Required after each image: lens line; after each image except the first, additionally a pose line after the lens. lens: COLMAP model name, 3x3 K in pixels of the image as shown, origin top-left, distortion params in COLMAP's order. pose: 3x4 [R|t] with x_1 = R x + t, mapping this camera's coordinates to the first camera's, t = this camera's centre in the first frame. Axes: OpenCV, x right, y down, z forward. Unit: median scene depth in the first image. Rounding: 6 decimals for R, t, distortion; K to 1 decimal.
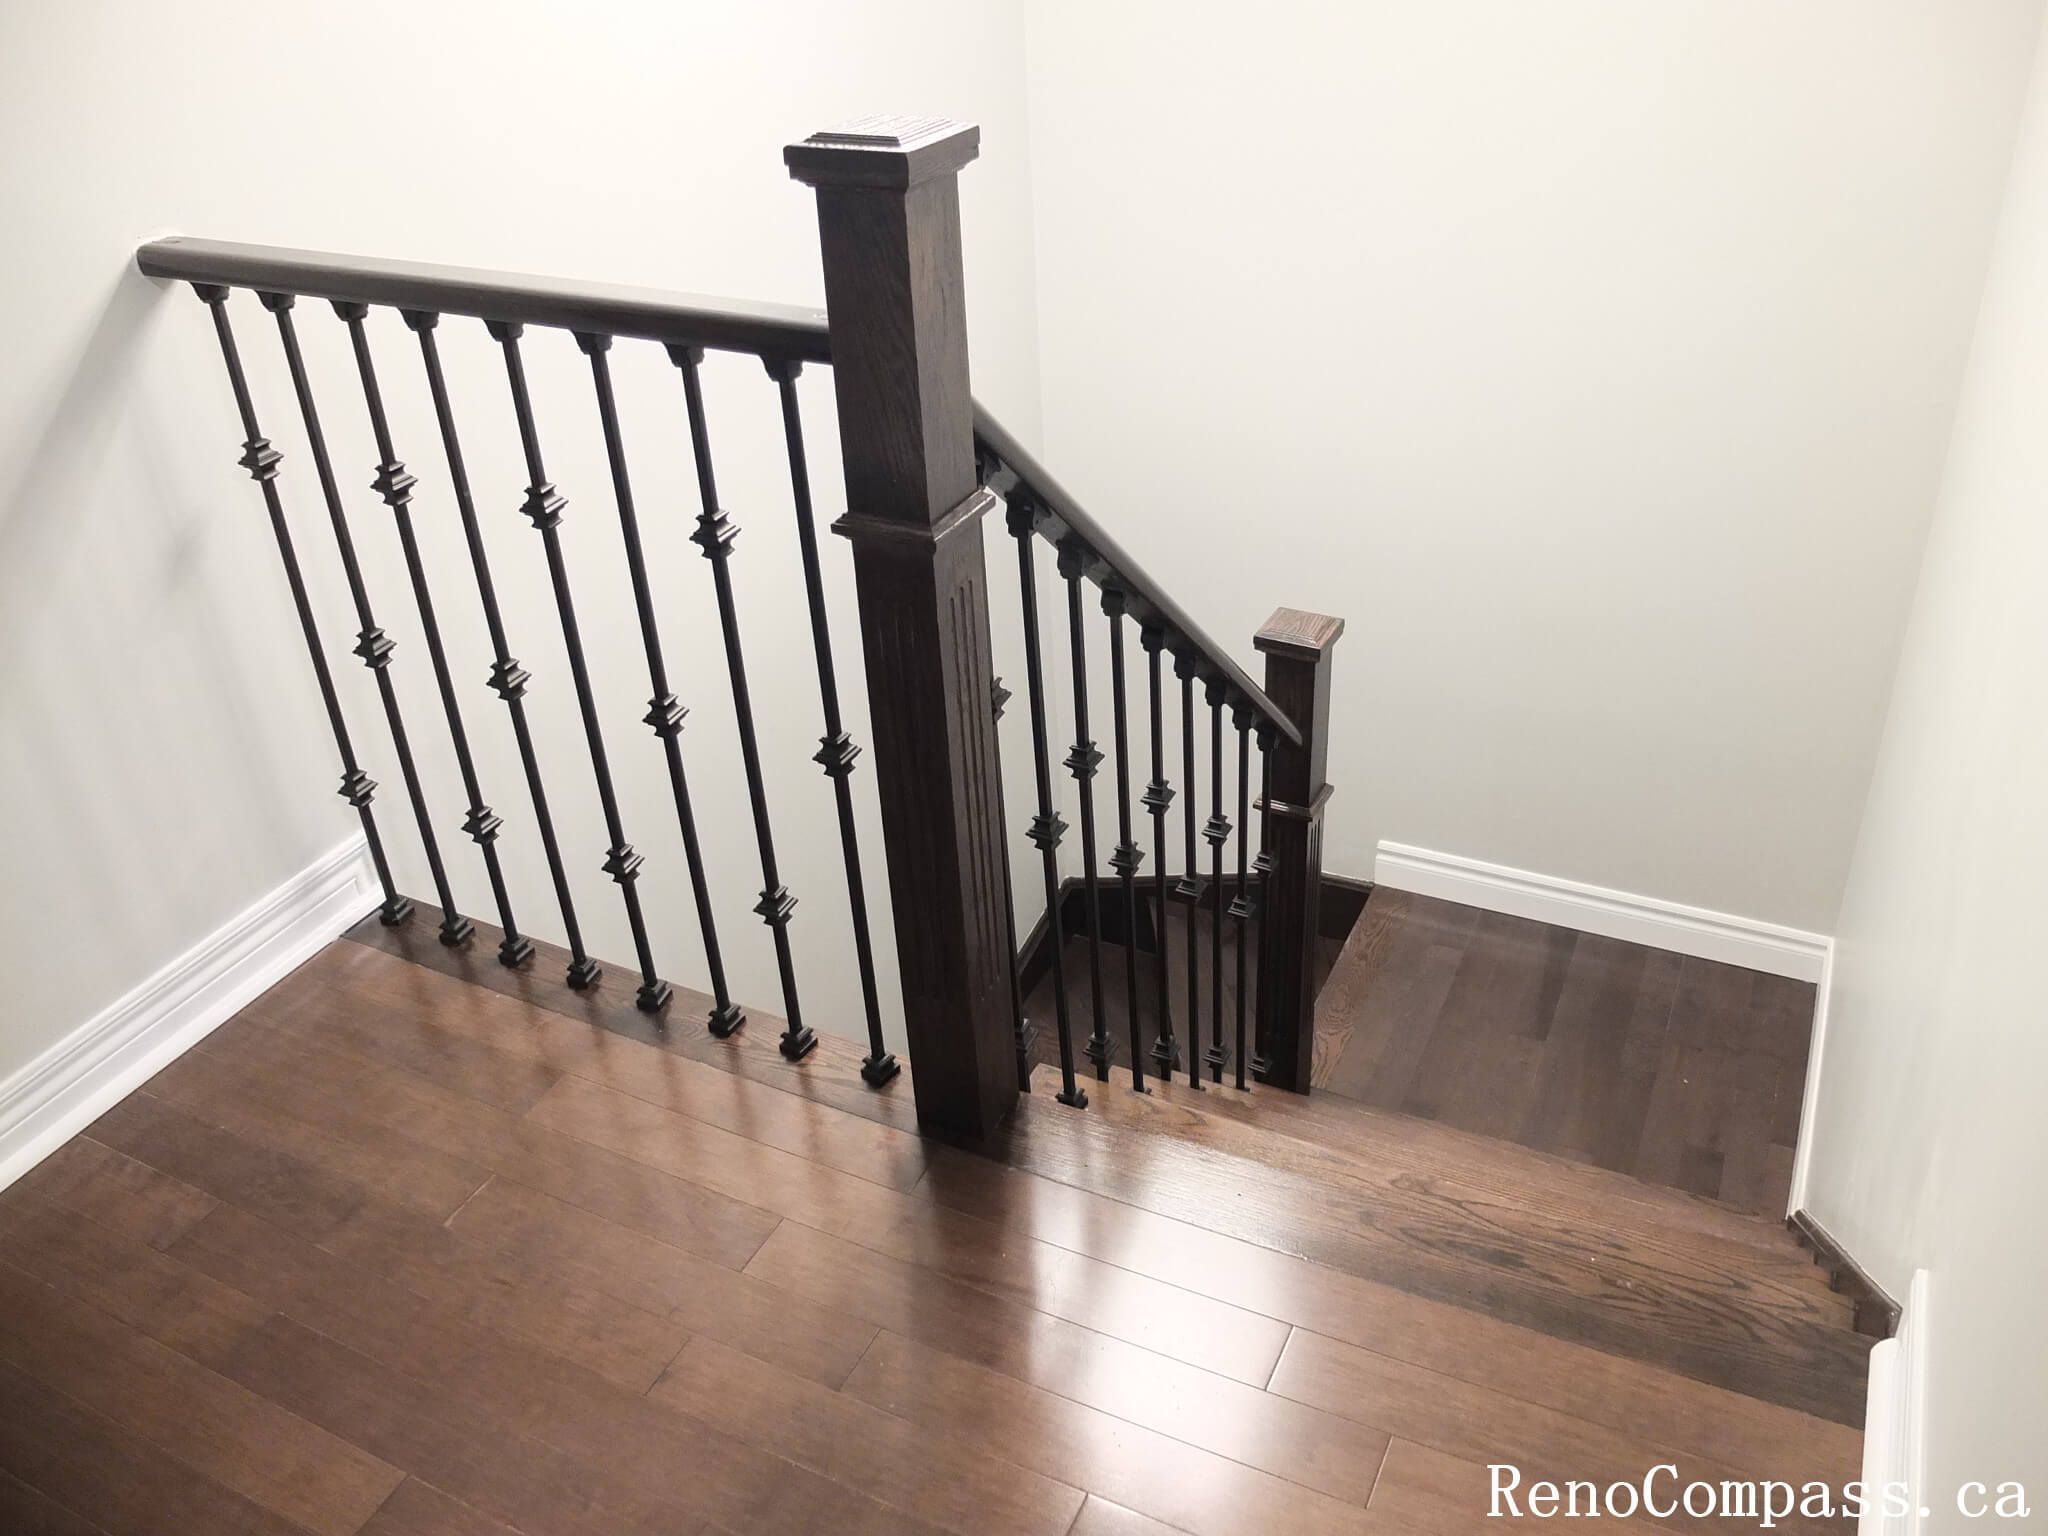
lens RADIAL K [[1638.9, 0, 1044.9], [0, 1638.9, 759.5], [0, 0, 1]] dist [-0.113655, 0.077062]
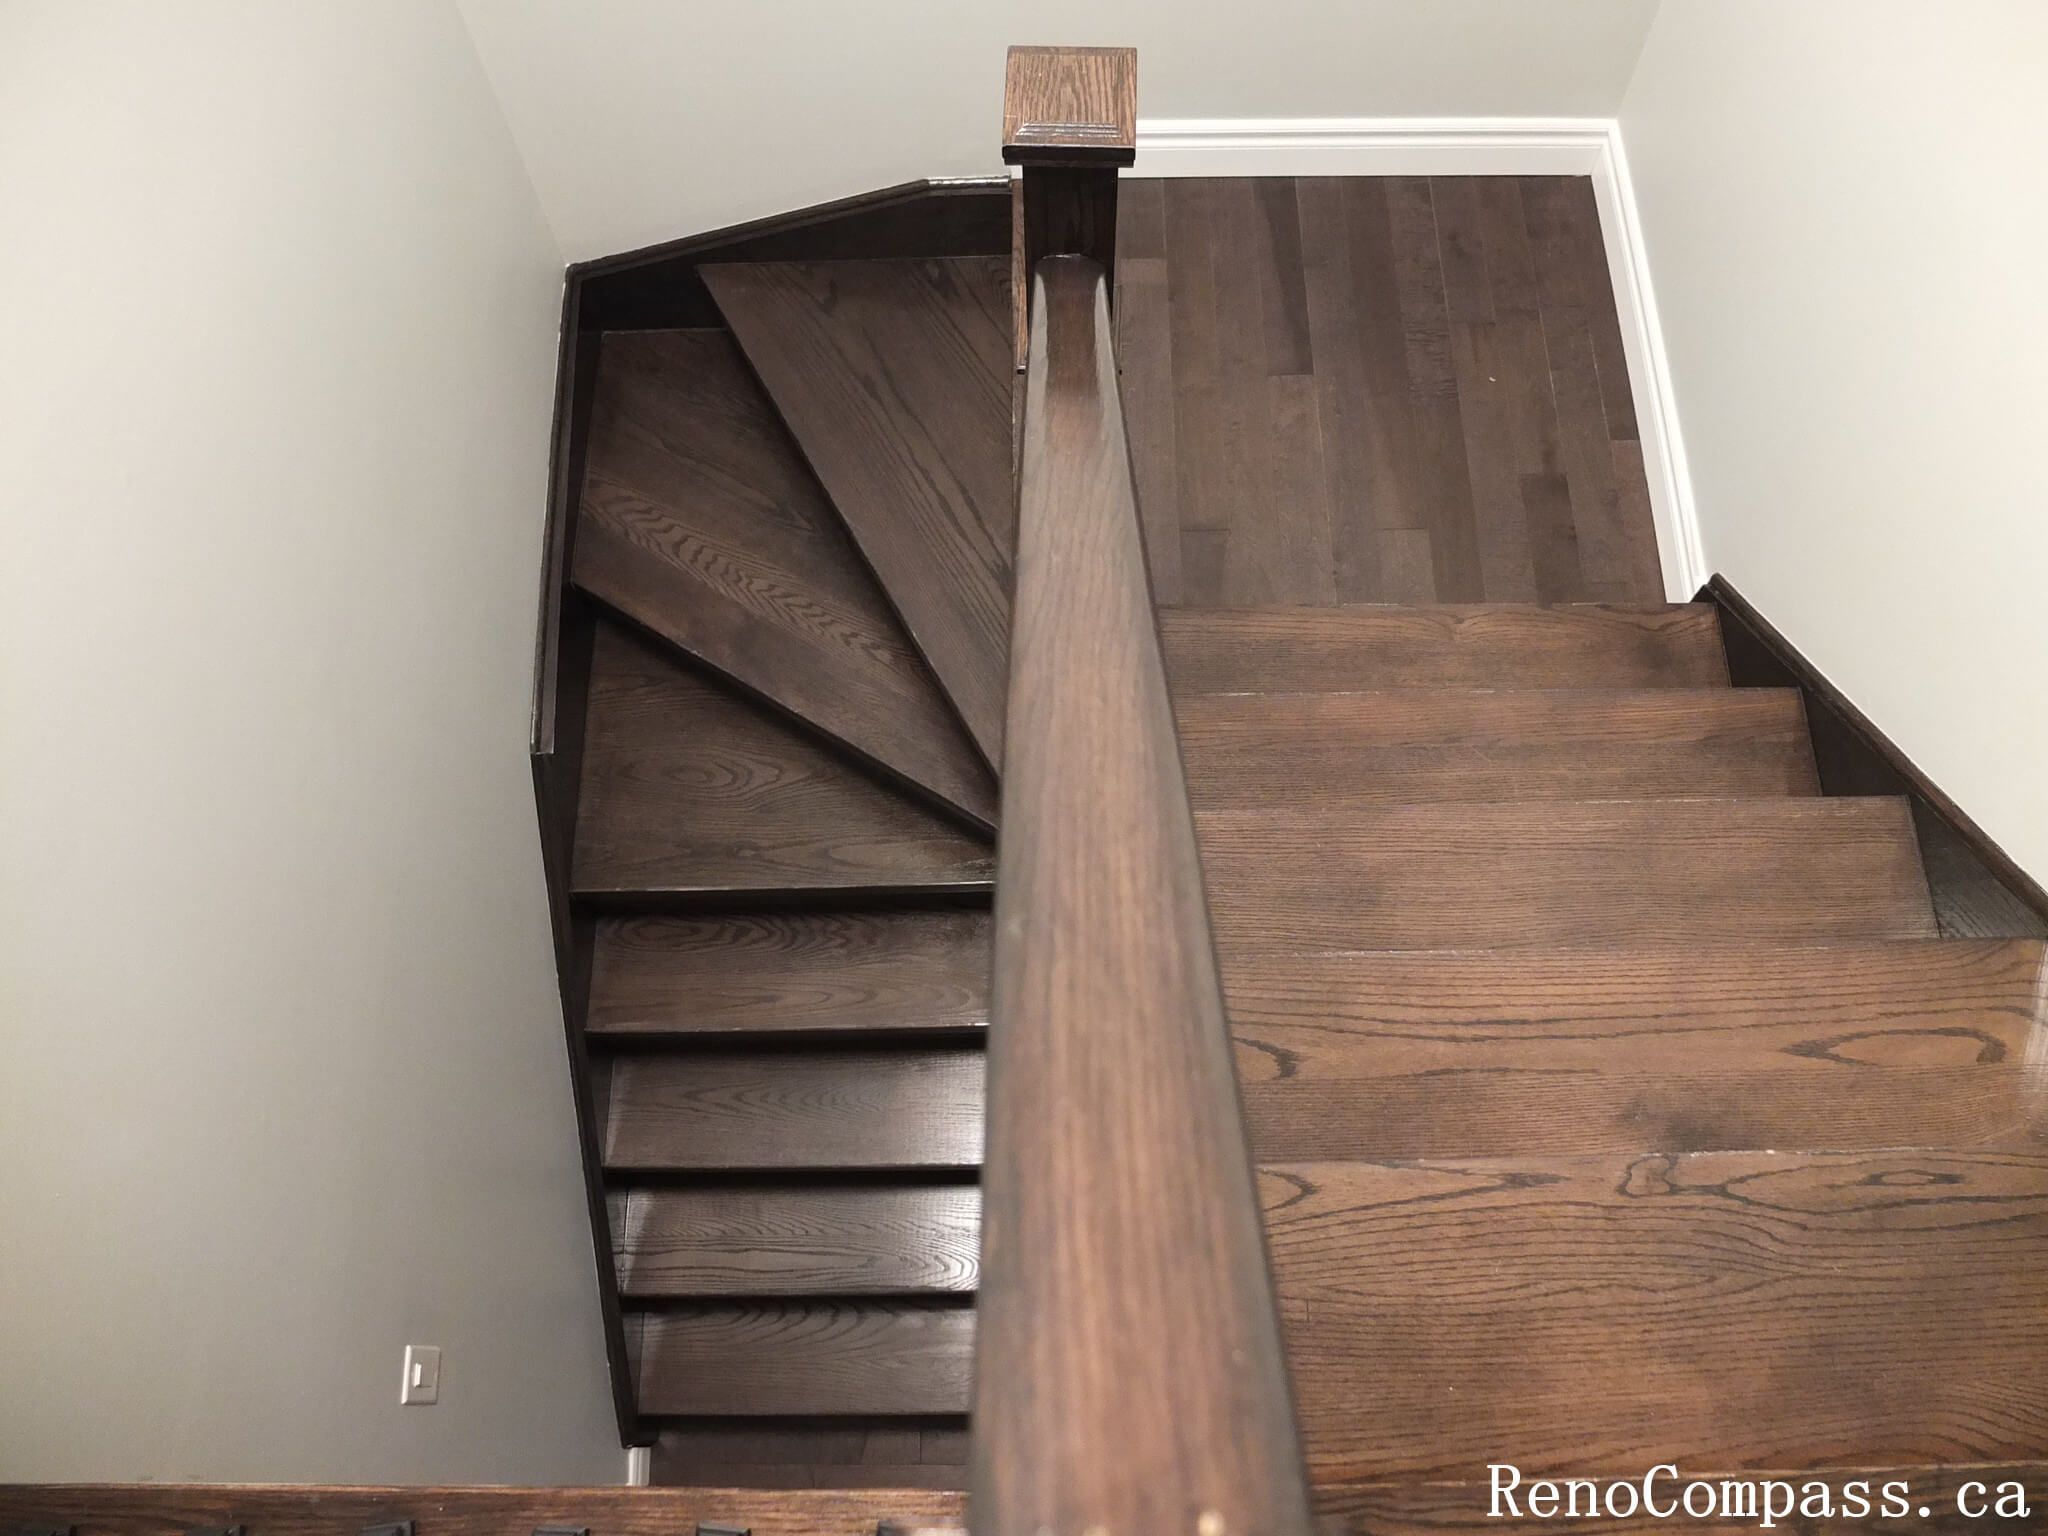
lens RADIAL K [[1638.9, 0, 1044.9], [0, 1638.9, 759.5], [0, 0, 1]] dist [-0.113655, 0.077062]
pose [[0.891723, -0.404247, 0.203504, -0.042877], [0.208546, 0.766086, 0.607964, -0.238191], [-0.401670, -0.499696, 0.767441, 0.503584]]
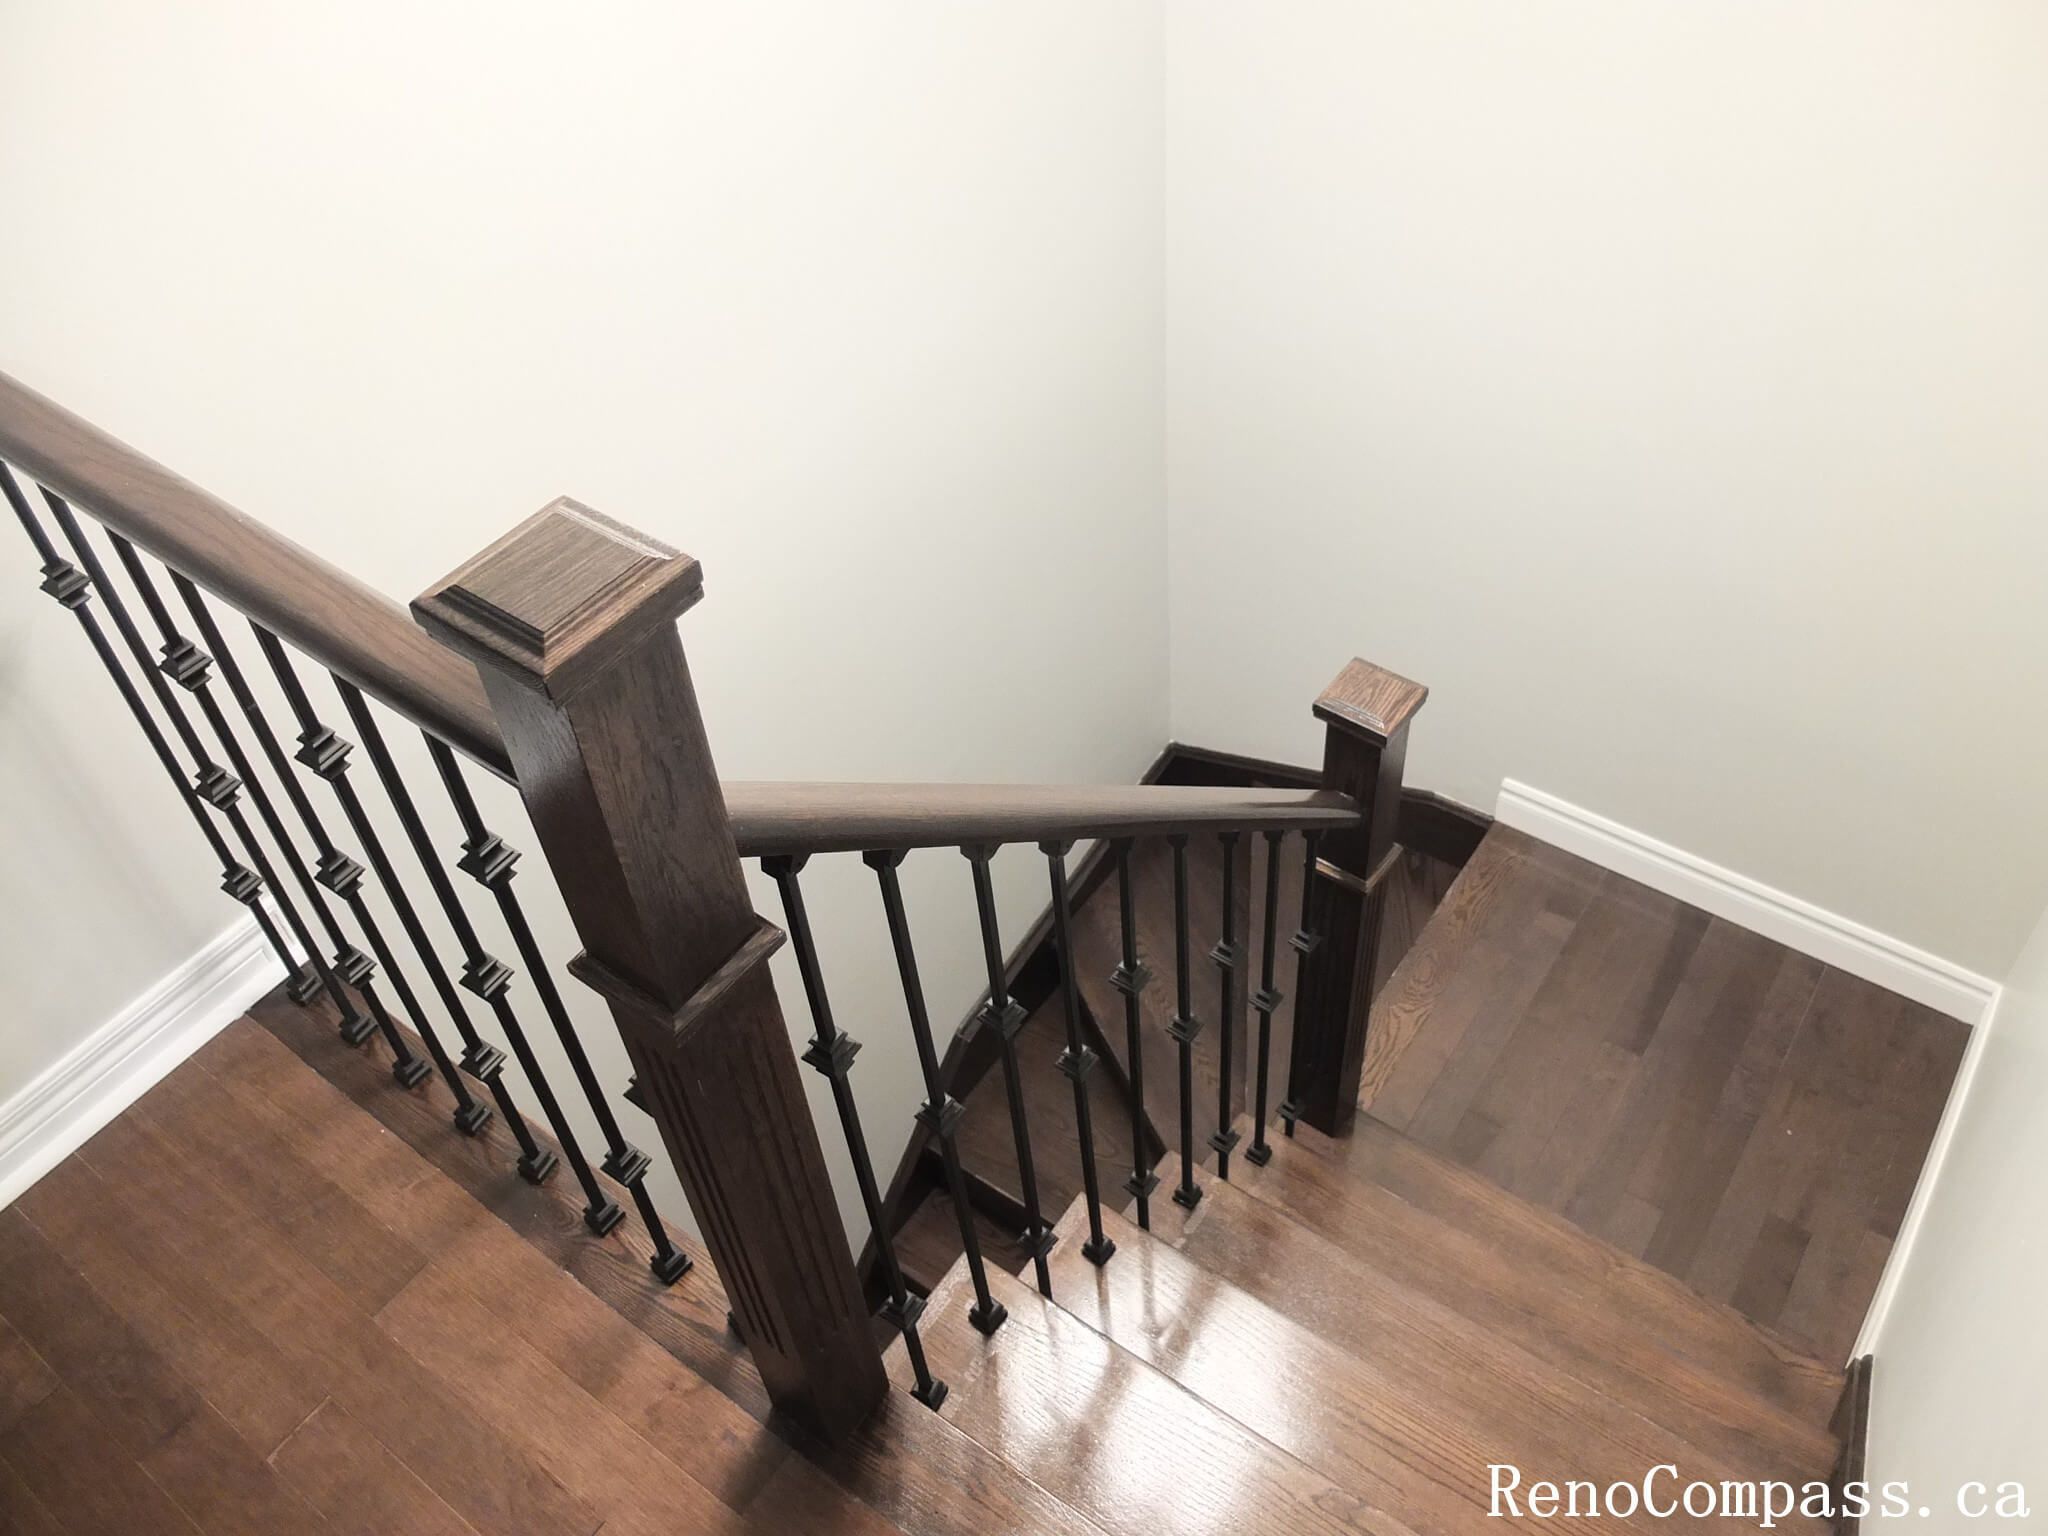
lens RADIAL K [[1638.9, 0, 1044.9], [0, 1638.9, 759.5], [0, 0, 1]] dist [-0.113655, 0.077062]
pose [[0.986595, 0.108260, -0.122110, 0.098232], [-0.074907, 0.965210, 0.250516, -0.249052], [0.144982, -0.238011, 0.960381, 0.173804]]
